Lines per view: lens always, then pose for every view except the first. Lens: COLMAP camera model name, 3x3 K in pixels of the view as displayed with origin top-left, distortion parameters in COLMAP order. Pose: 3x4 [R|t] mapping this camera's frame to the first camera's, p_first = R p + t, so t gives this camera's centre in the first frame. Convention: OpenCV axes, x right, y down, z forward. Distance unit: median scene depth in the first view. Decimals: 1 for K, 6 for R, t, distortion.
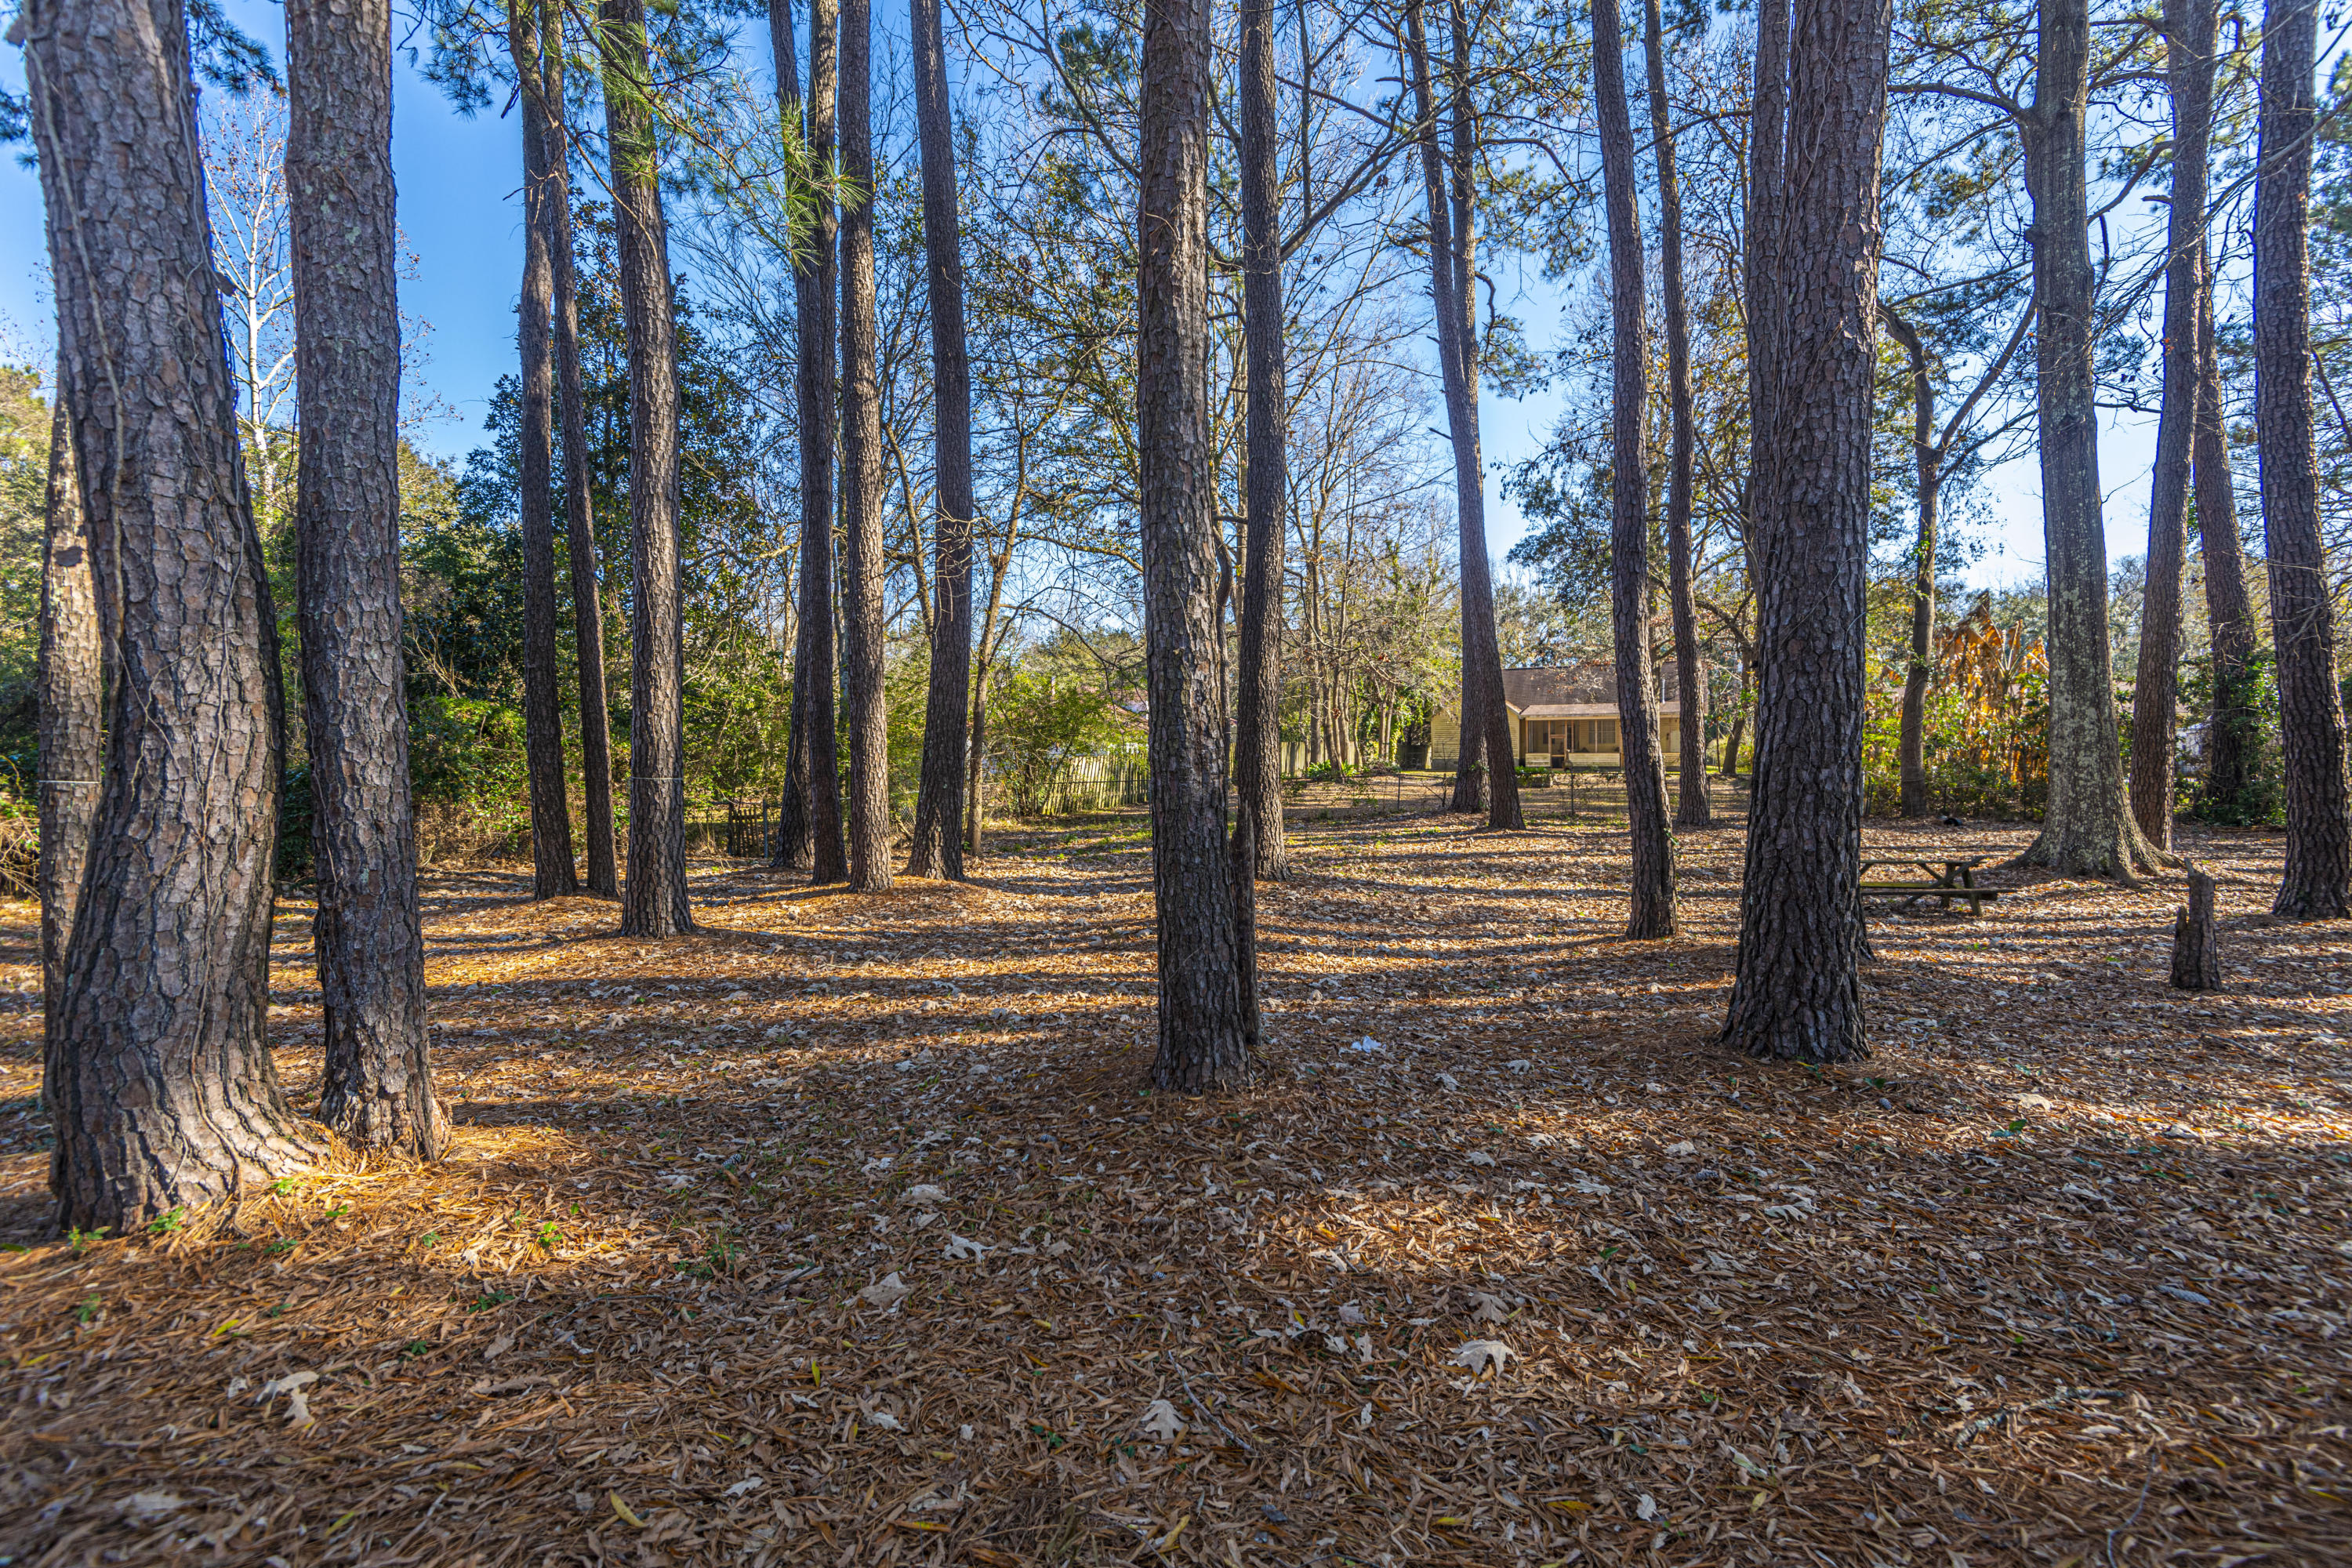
lens RADIAL K [[1077.5, 0, 1190.9], [0, 1077.5, 740.5], [0, 0, 1]] dist [0.037792, -0.024770]
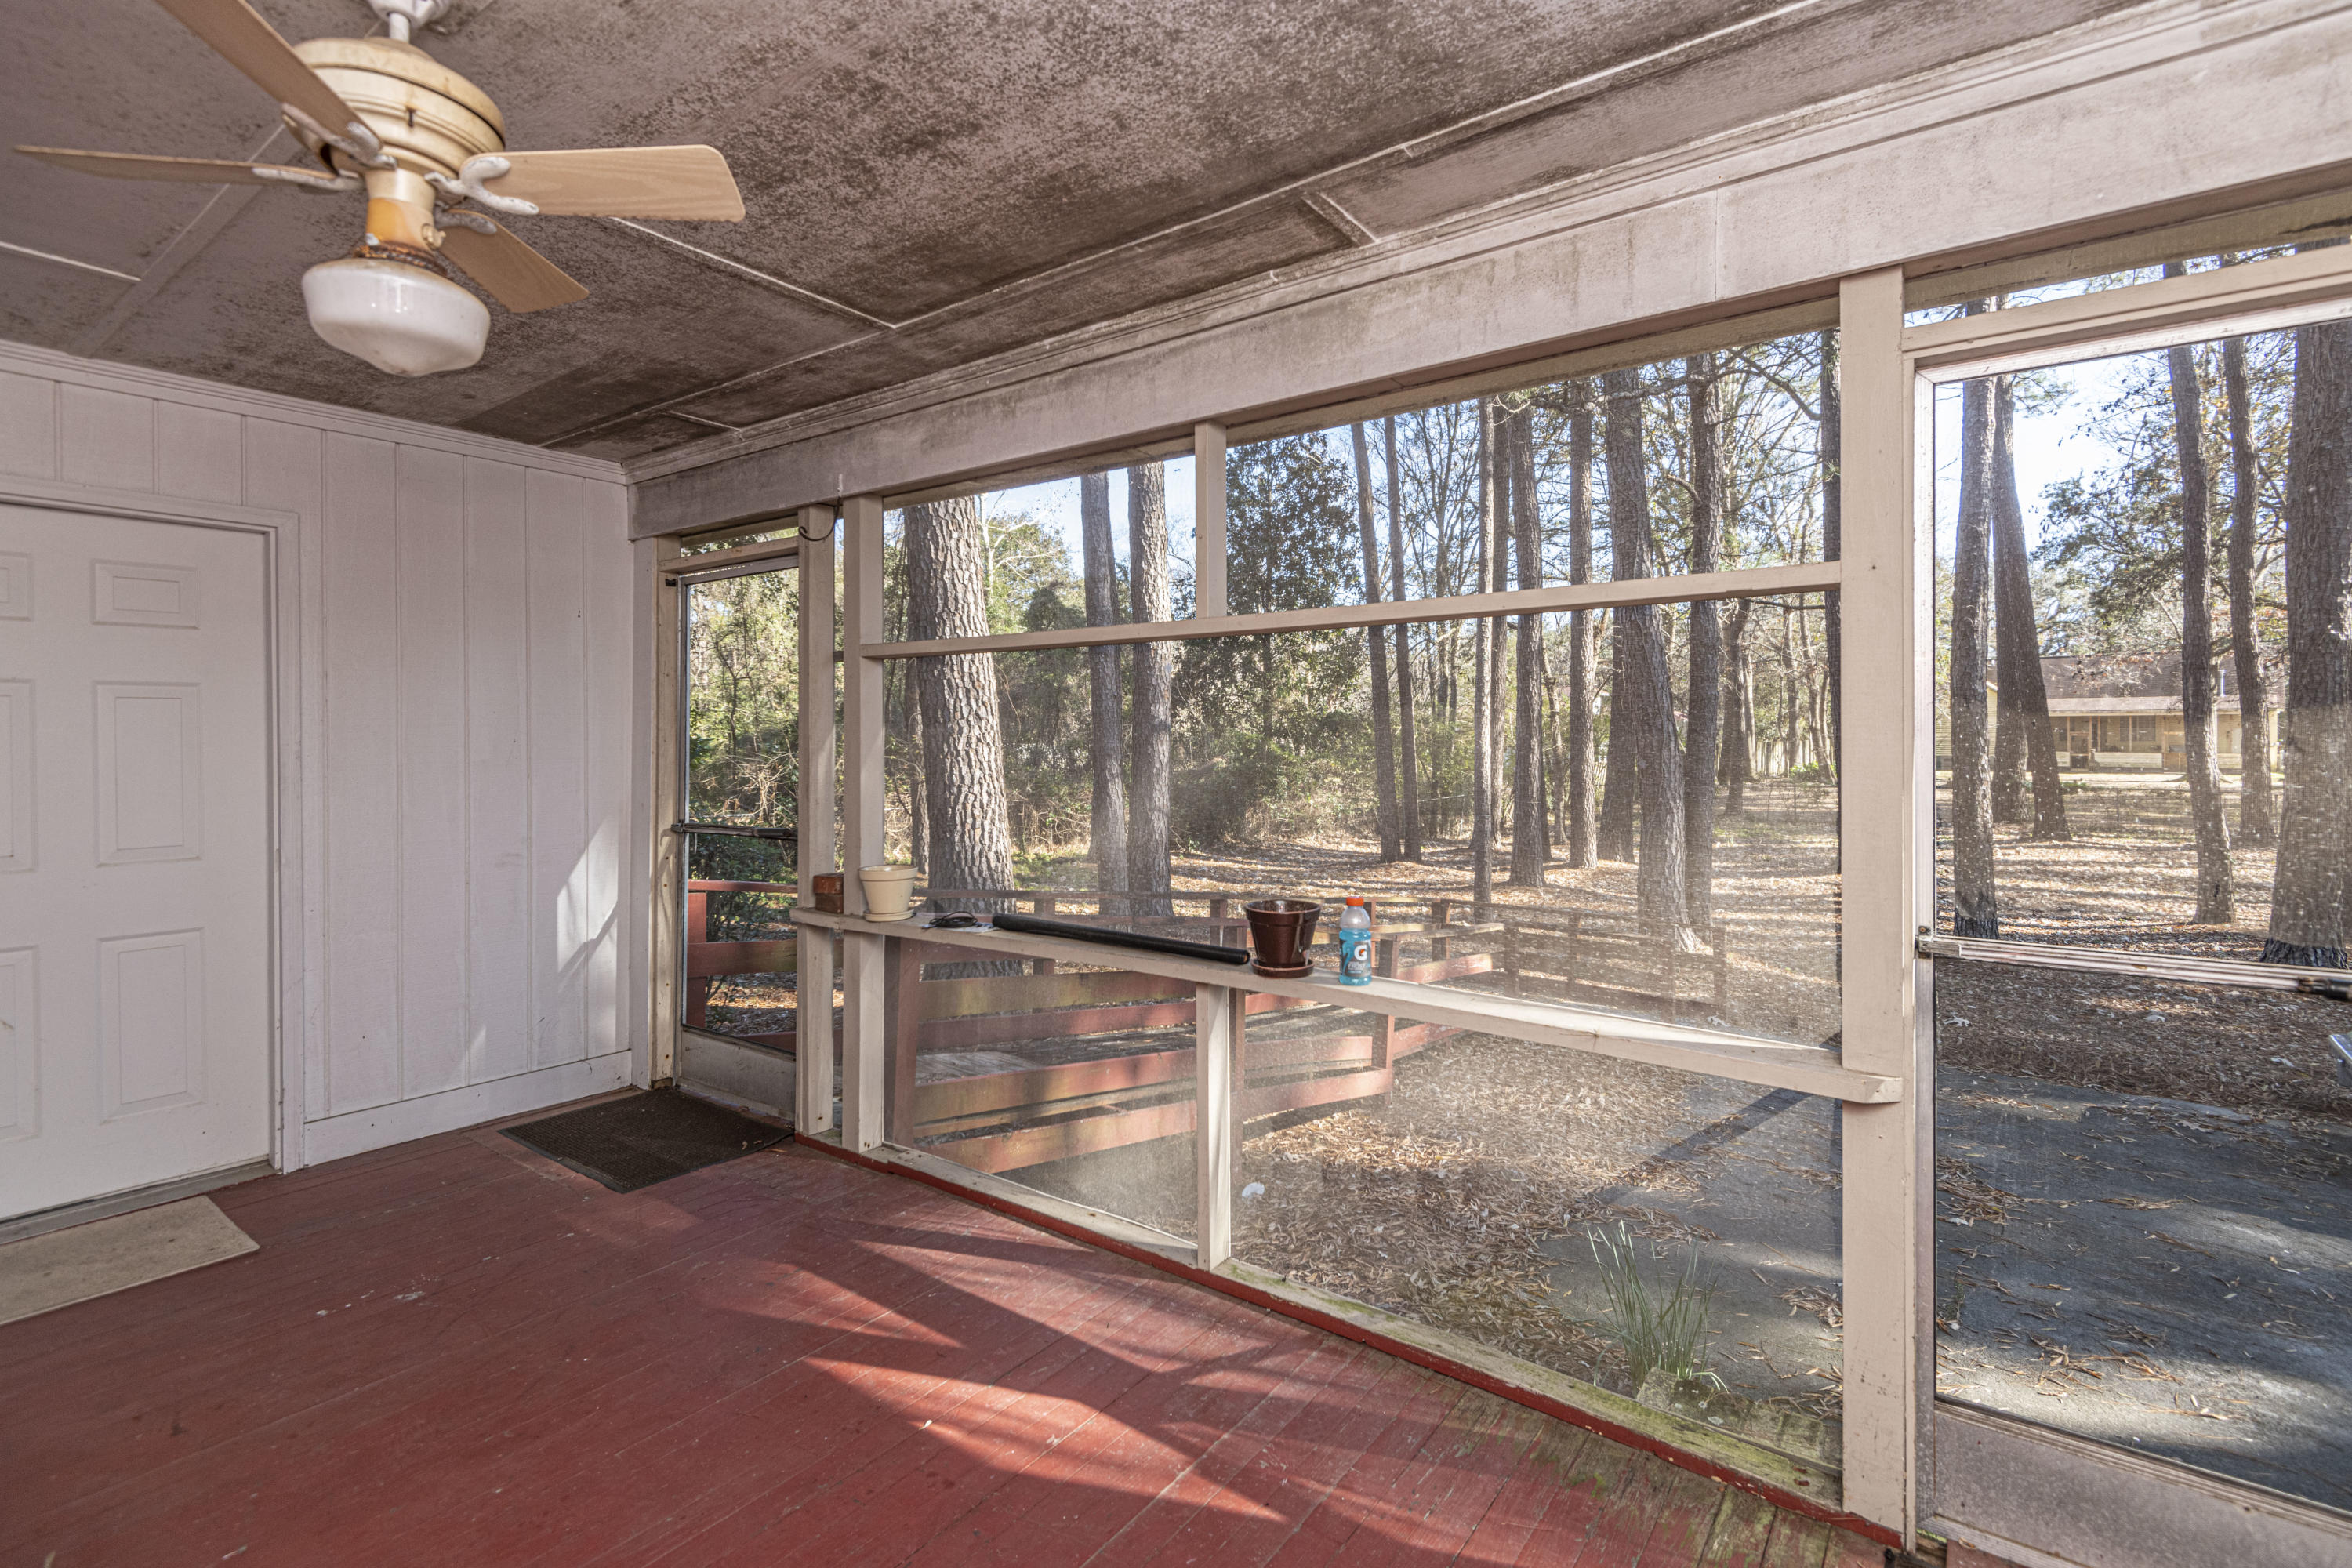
lens RADIAL K [[1077.5, 0, 1190.9], [0, 1077.5, 740.5], [0, 0, 1]] dist [0.037792, -0.024770]
pose [[0.941698, 0.002224, -0.336451, -0.214326], [0.003891, 0.999839, 0.017500, -0.057028], [0.336436, -0.017789, 0.941538, -0.479160]]
